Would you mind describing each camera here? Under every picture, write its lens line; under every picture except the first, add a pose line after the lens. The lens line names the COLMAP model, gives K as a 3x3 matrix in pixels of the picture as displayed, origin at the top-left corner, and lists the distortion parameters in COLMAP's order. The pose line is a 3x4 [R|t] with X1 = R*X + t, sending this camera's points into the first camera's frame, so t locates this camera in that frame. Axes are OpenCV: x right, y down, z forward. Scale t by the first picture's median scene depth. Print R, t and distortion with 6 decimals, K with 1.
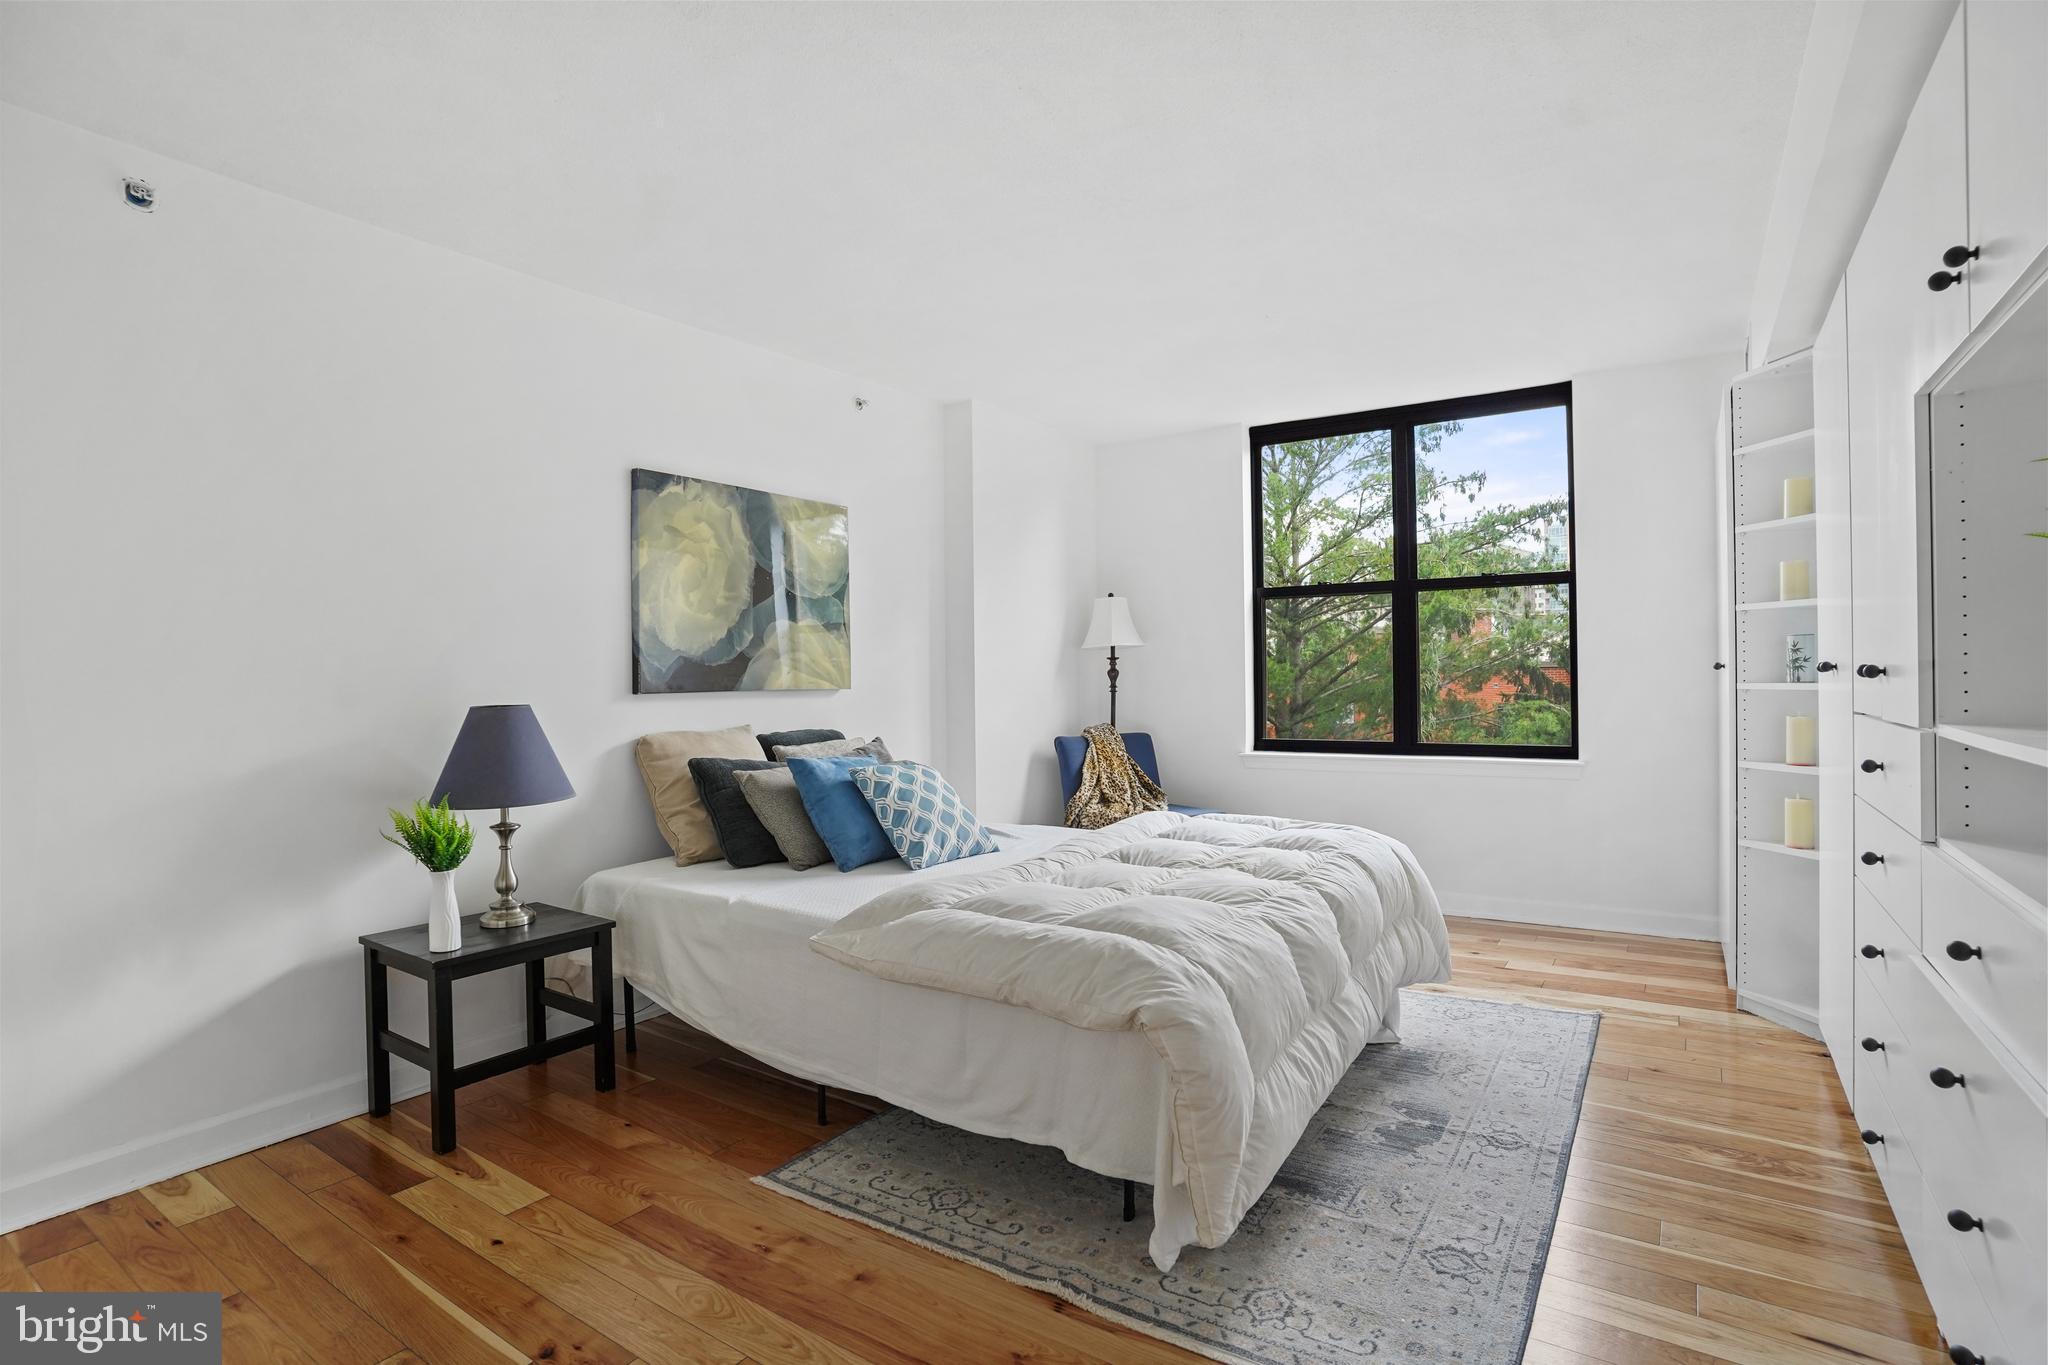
lens RADIAL K [[1005.9, 0, 1041.8], [0, 1005.9, 671.5], [0, 0, 1]] dist [-0.106783, 0.058286]
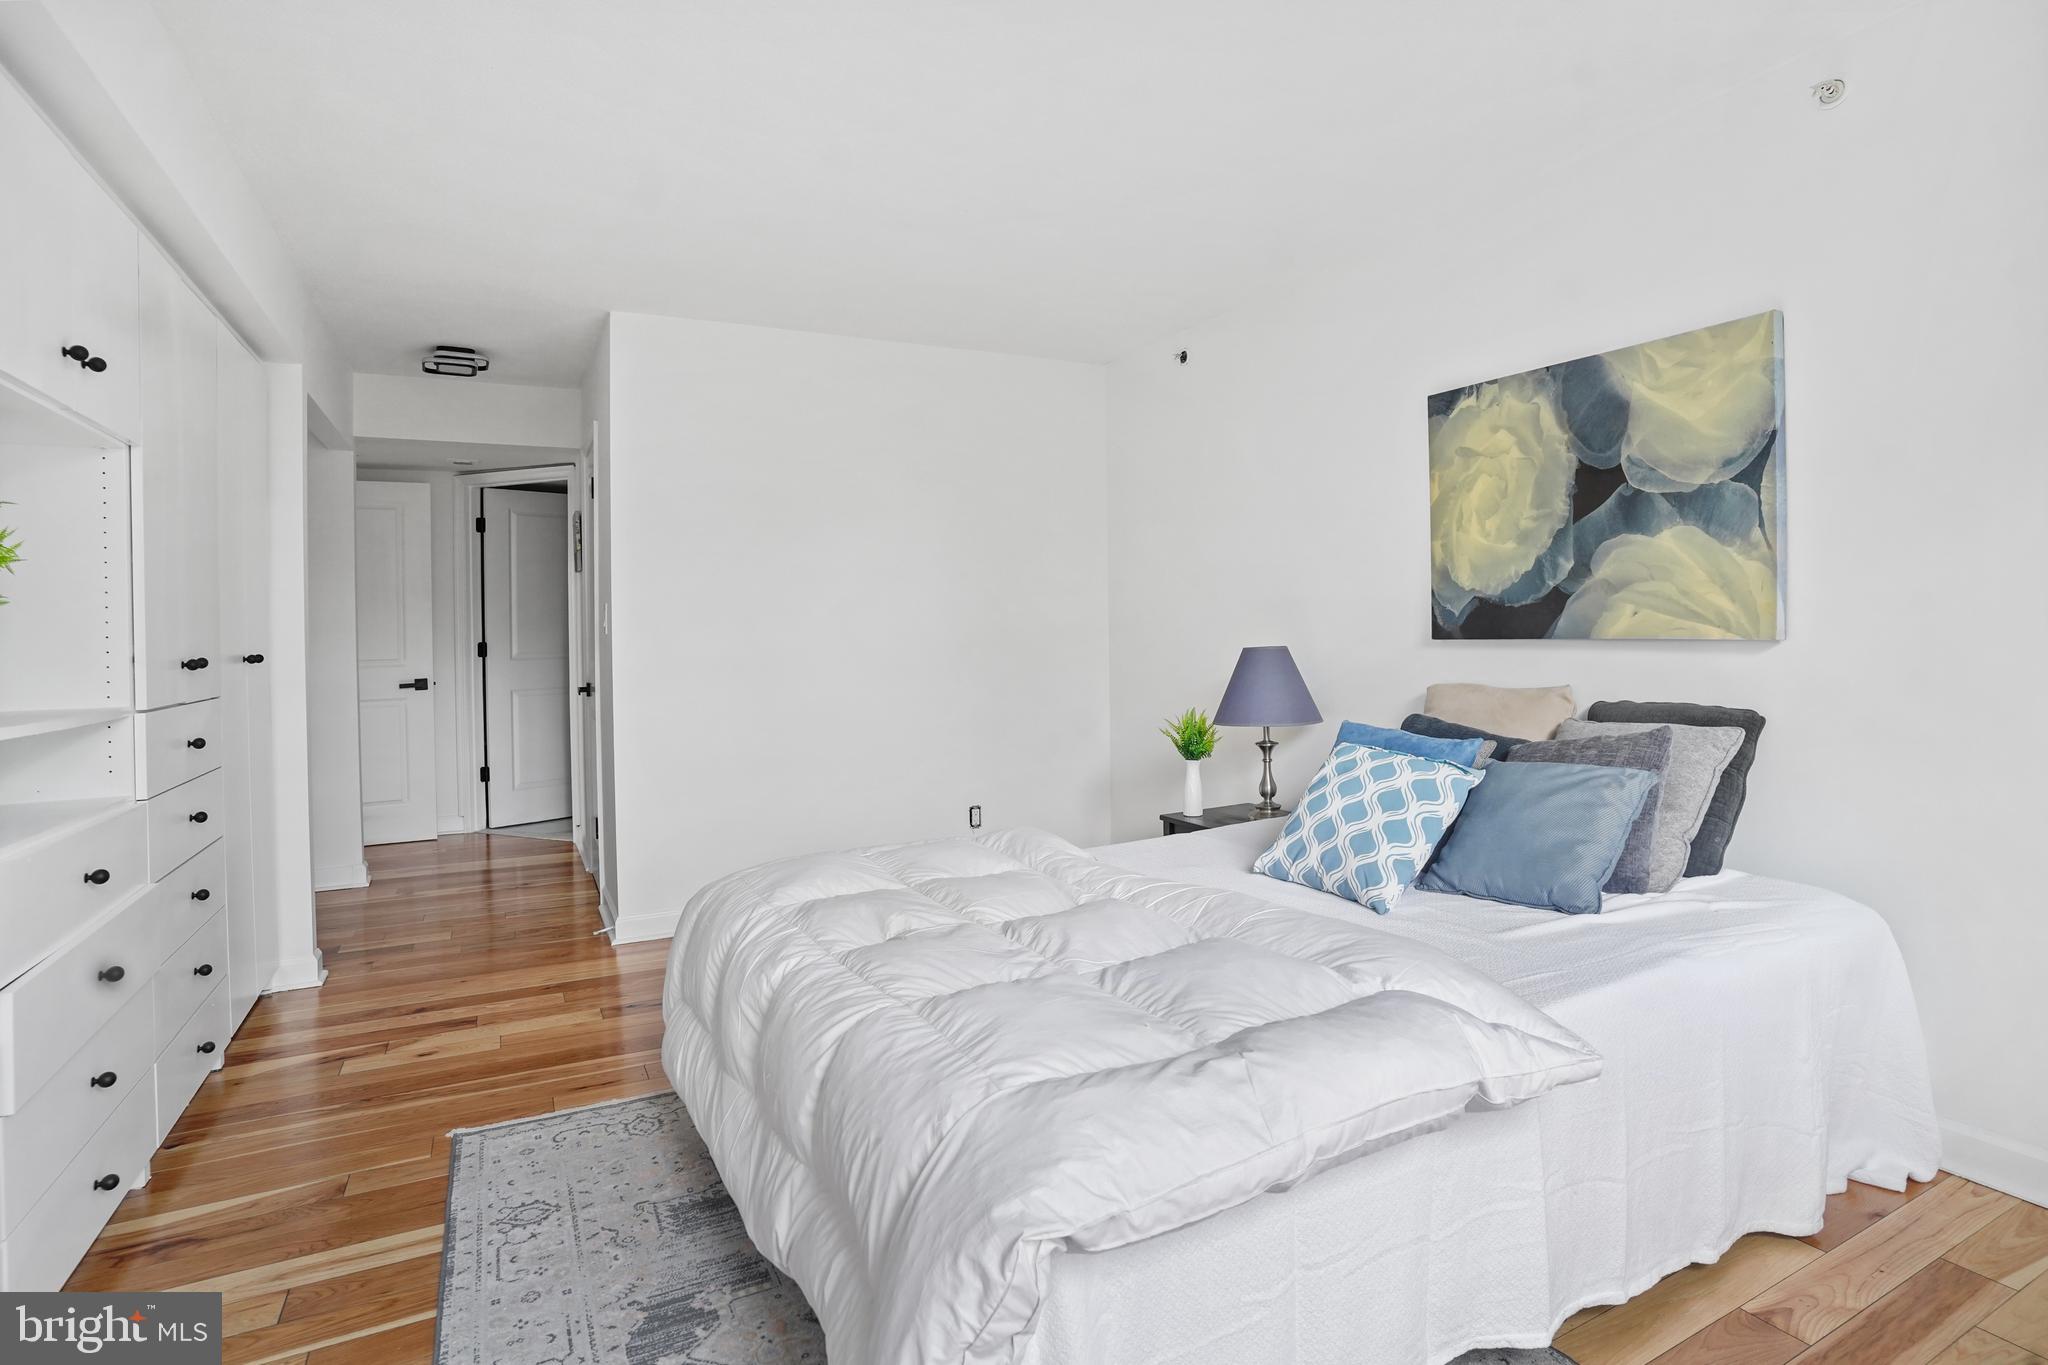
lens RADIAL K [[1059.4, 0, 1031.2], [0, 1059.4, 619.7], [0, 0, 1]] dist [-0.084119, 0.031419]
pose [[-0.492596, 0.015335, -0.870123, 0.770340], [0.028863, 0.999583, 0.001277, -0.010106], [0.869779, -0.024485, -0.492833, 1.413254]]
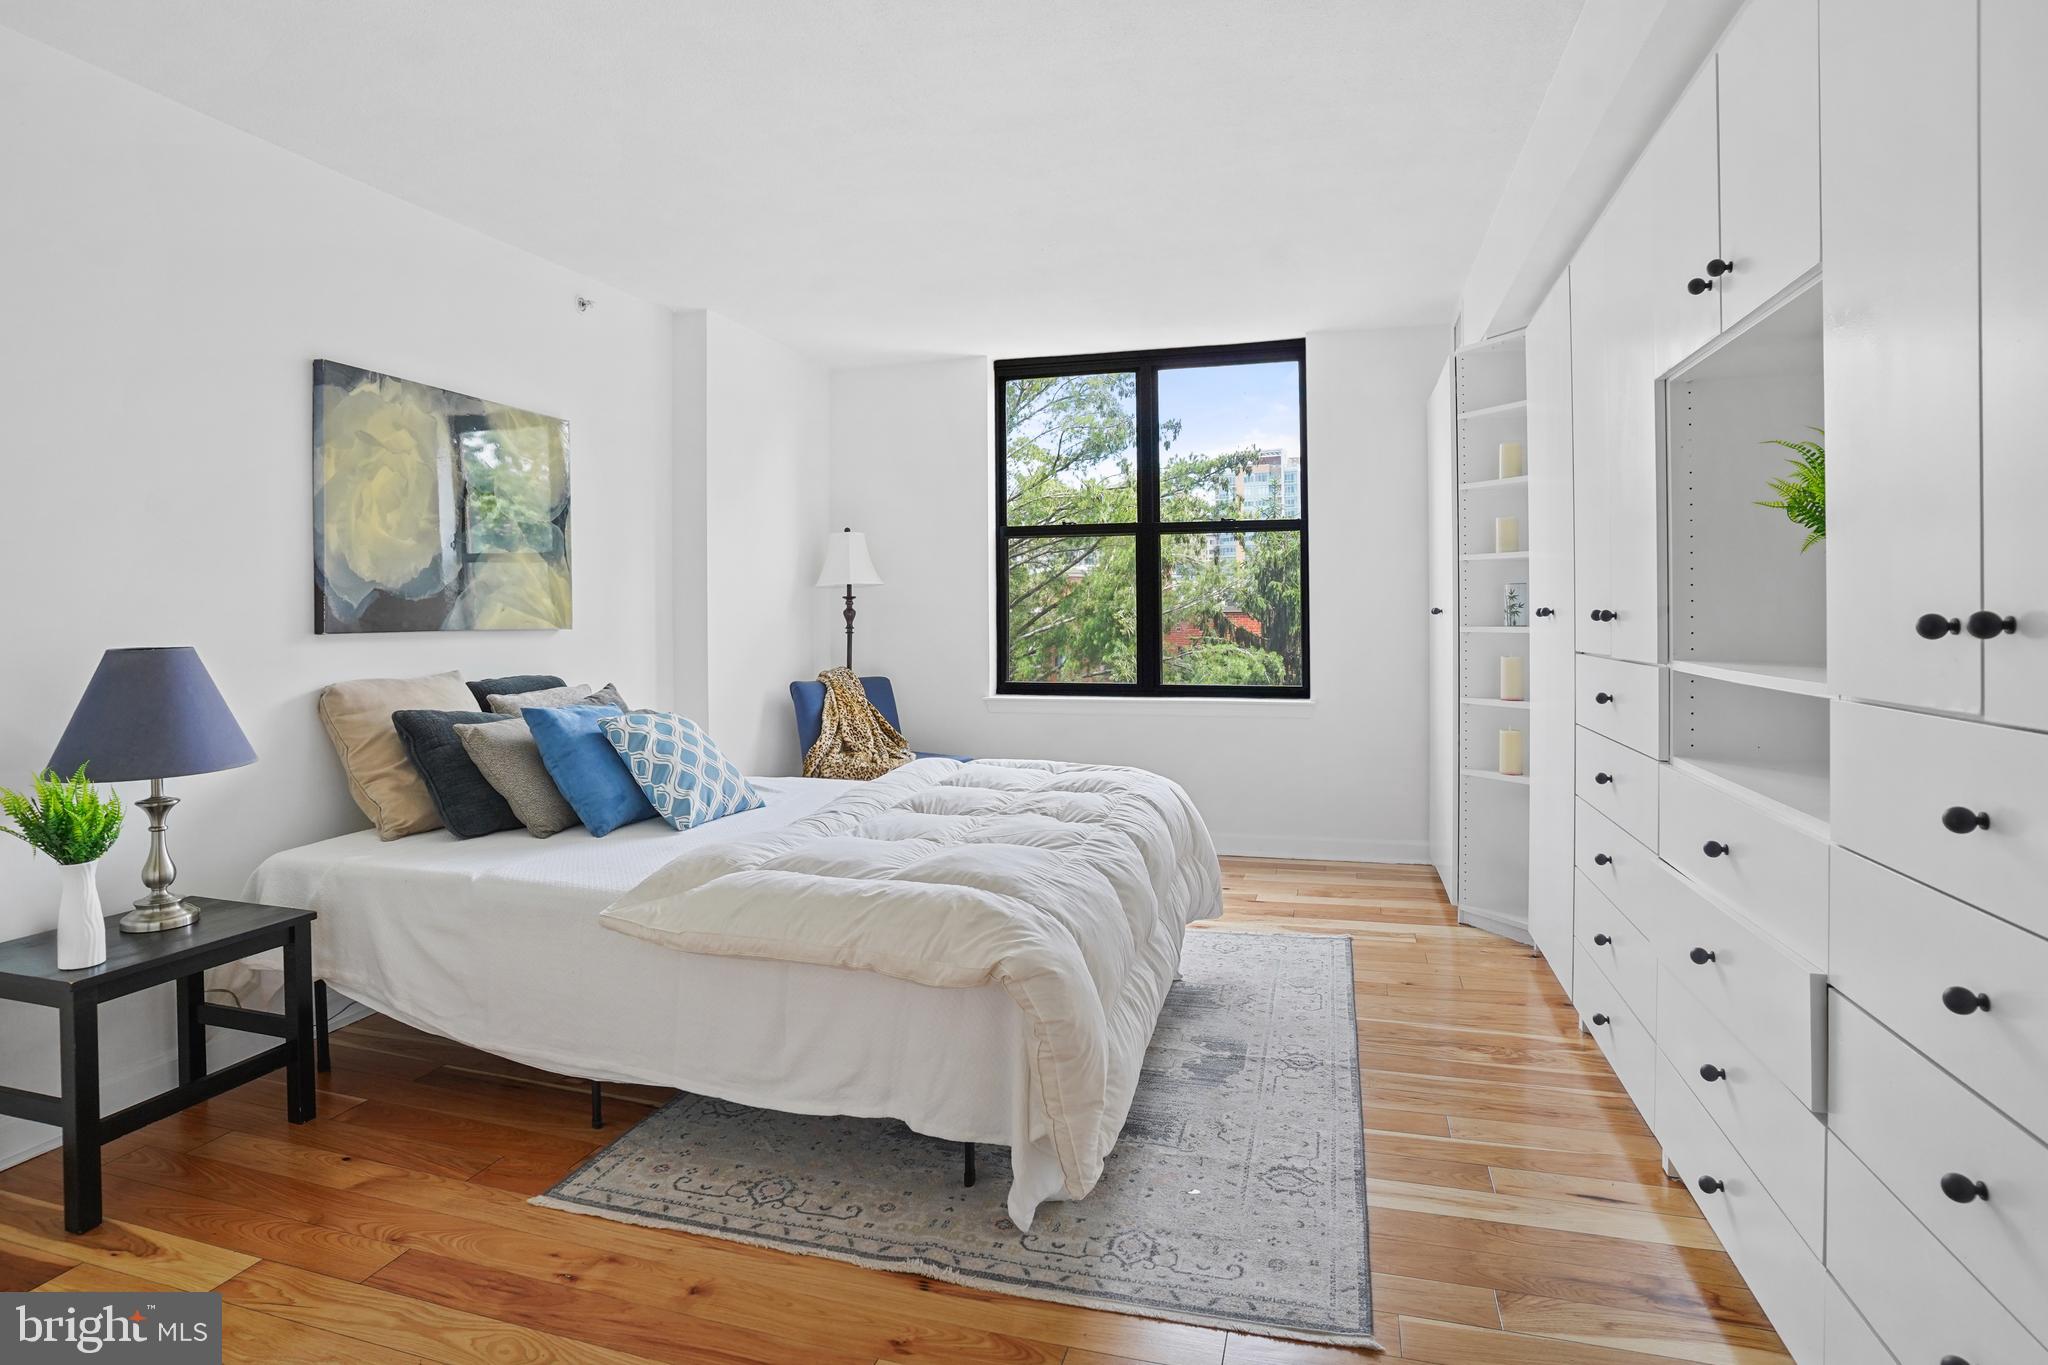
lens RADIAL K [[1059.4, 0, 1031.2], [0, 1059.4, 619.7], [0, 0, 1]] dist [-0.084119, 0.031419]
pose [[0.954727, 0.006060, 0.297422, -0.120788], [-0.007744, 0.999960, 0.004484, 0.003049], [-0.297383, -0.006584, 0.954736, 0.015193]]
